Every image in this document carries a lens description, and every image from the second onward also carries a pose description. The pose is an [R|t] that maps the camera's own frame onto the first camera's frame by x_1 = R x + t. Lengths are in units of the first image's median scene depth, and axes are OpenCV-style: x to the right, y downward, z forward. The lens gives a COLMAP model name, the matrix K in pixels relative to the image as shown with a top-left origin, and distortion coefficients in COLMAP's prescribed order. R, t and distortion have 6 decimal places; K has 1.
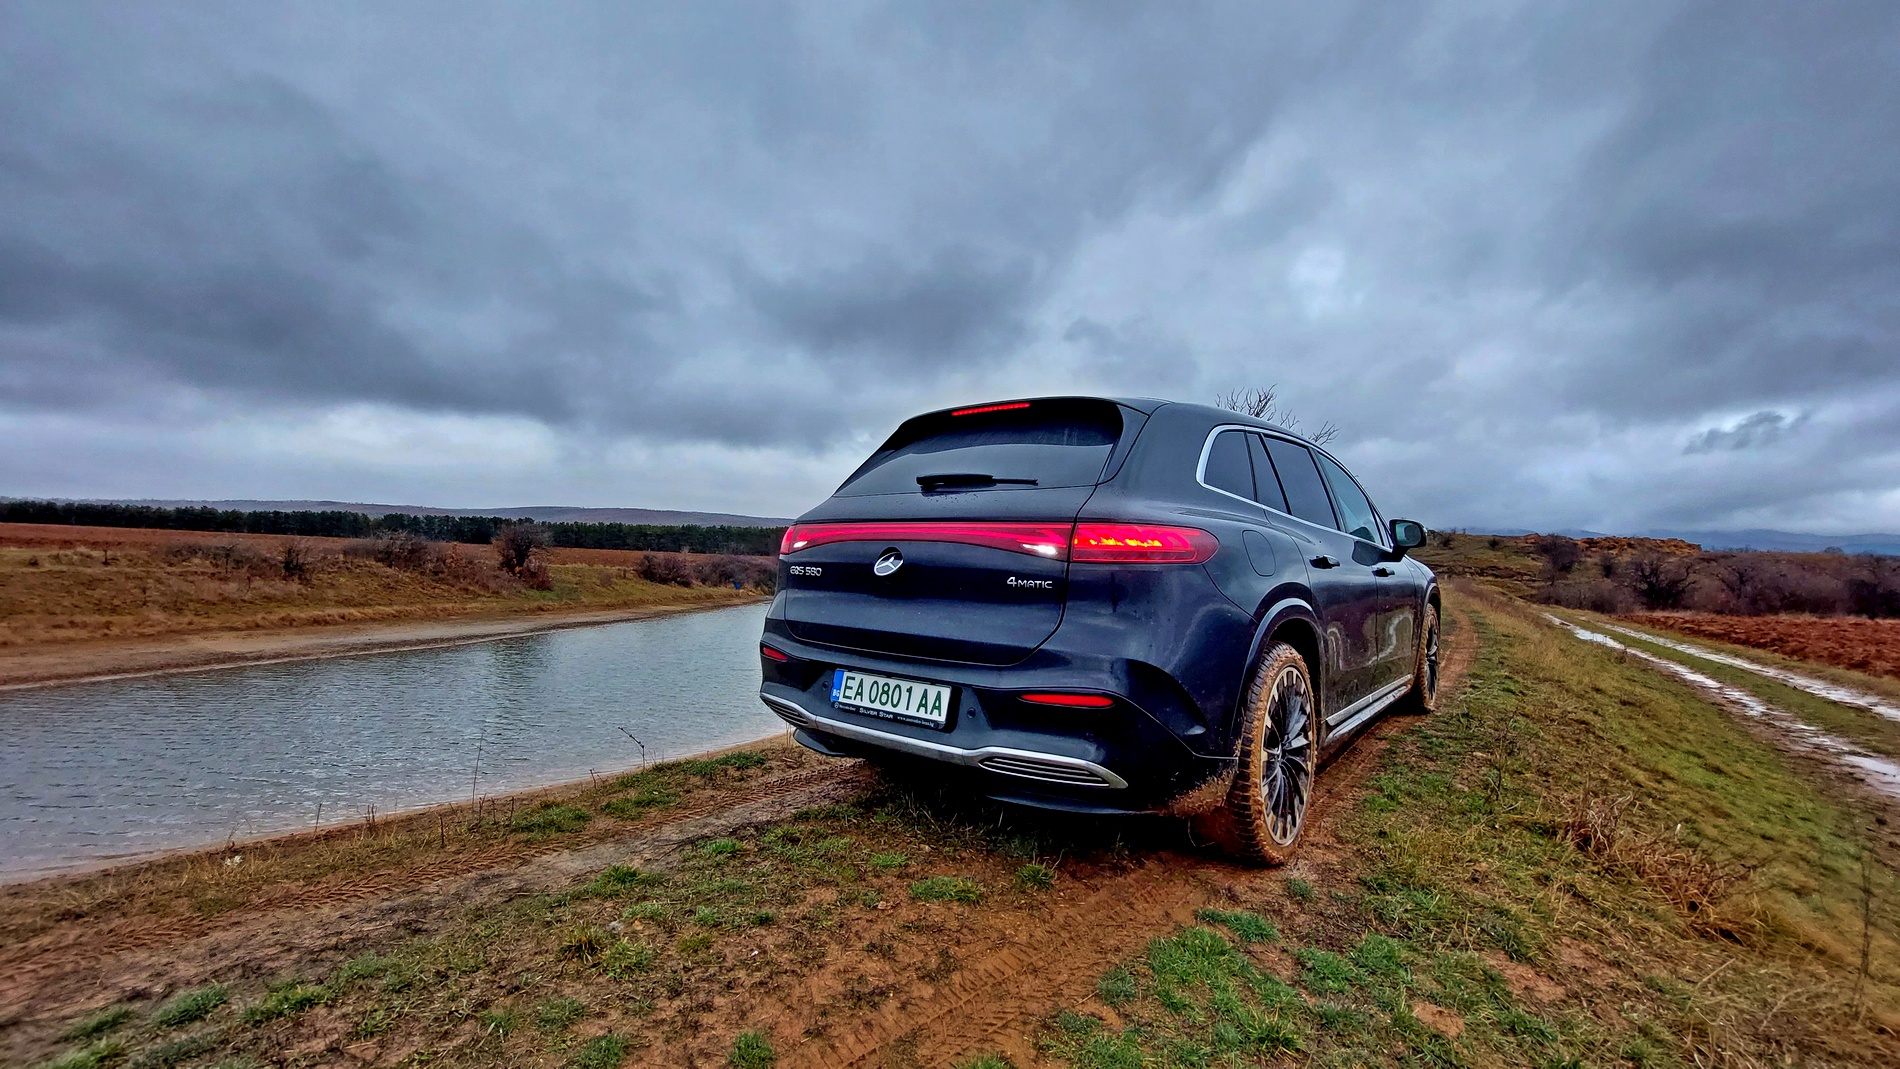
lens RADIAL K [[756.0, 0, 952.3], [0, 756.0, 538.0], [0, 0, 1]] dist [0.011692, -0.000343]
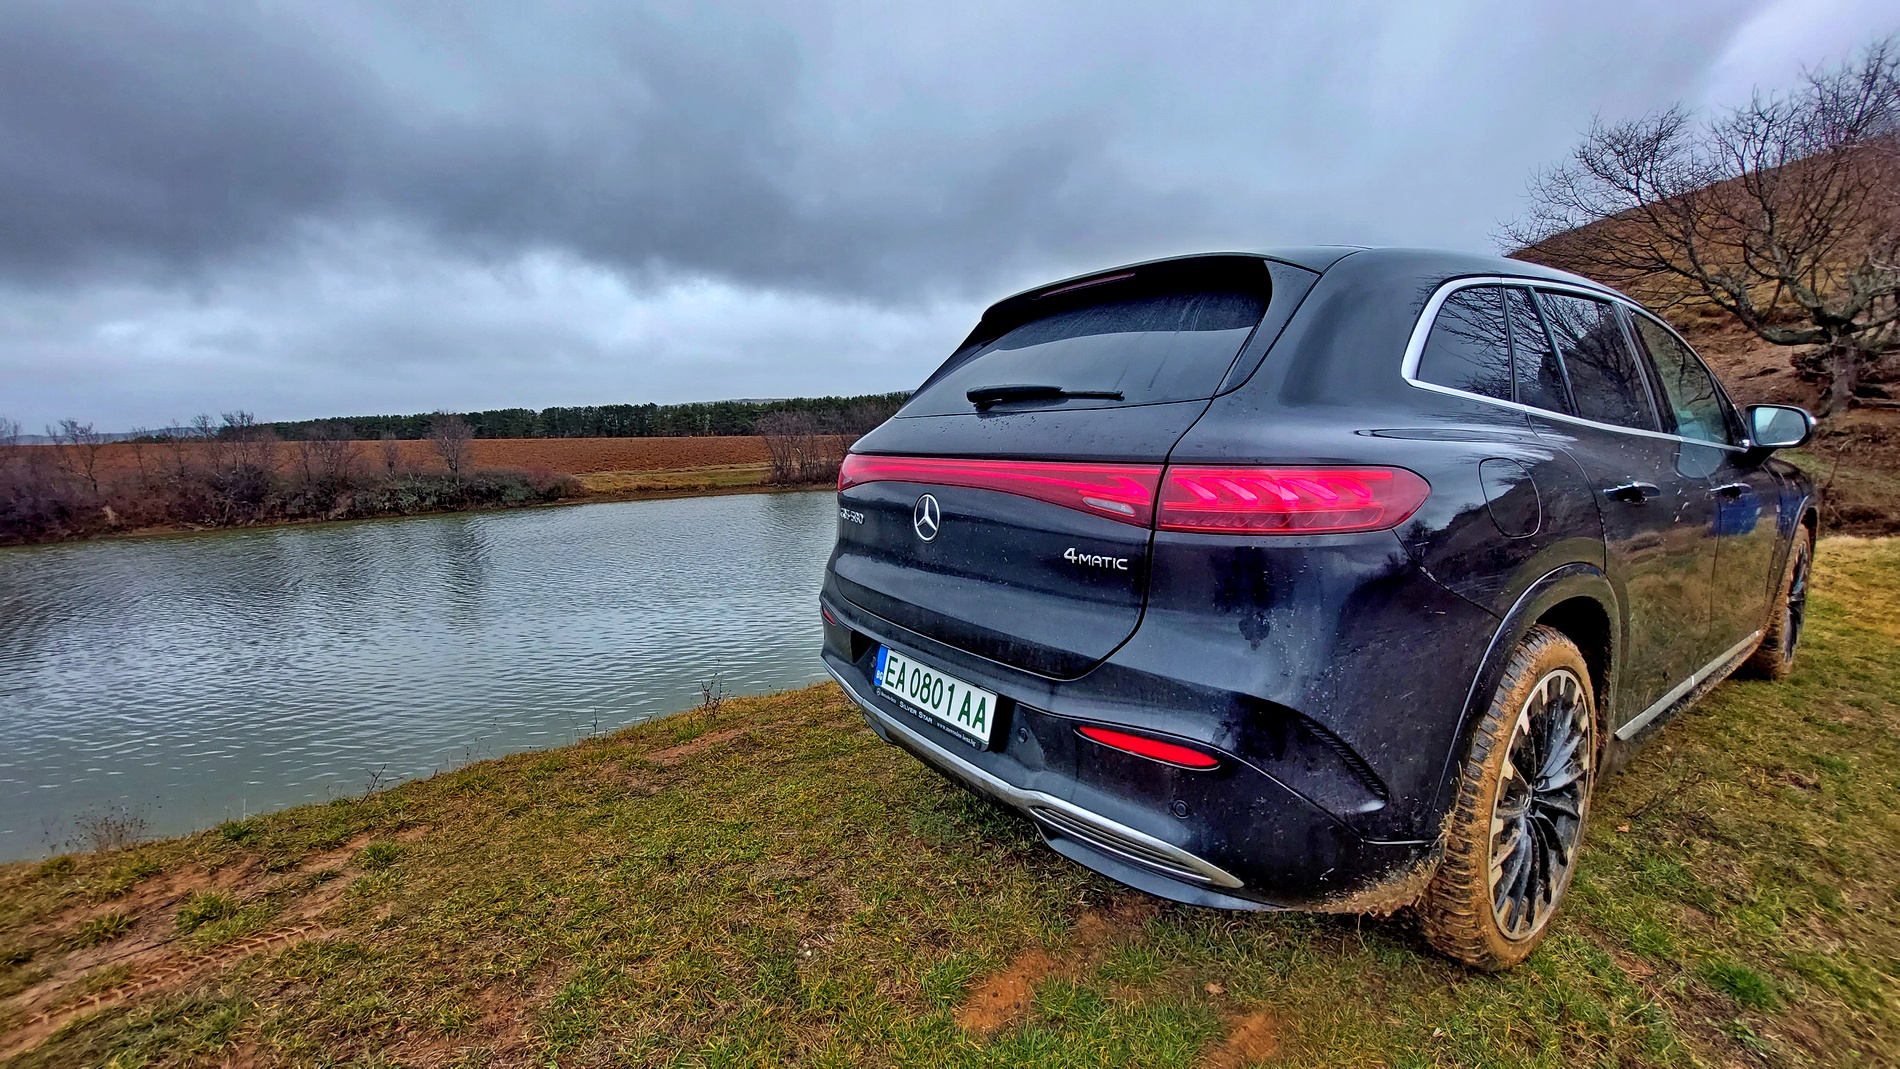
lens RADIAL K [[756.0, 0, 964.2], [0, 756.0, 528.0], [0, 0, 1]] dist [0.011692, -0.000343]
pose [[0.969043, -0.003217, -0.246872, 0.136954], [0.036708, 0.990679, 0.131180, -0.050074], [0.244149, -0.136181, 0.960128, 0.313056]]
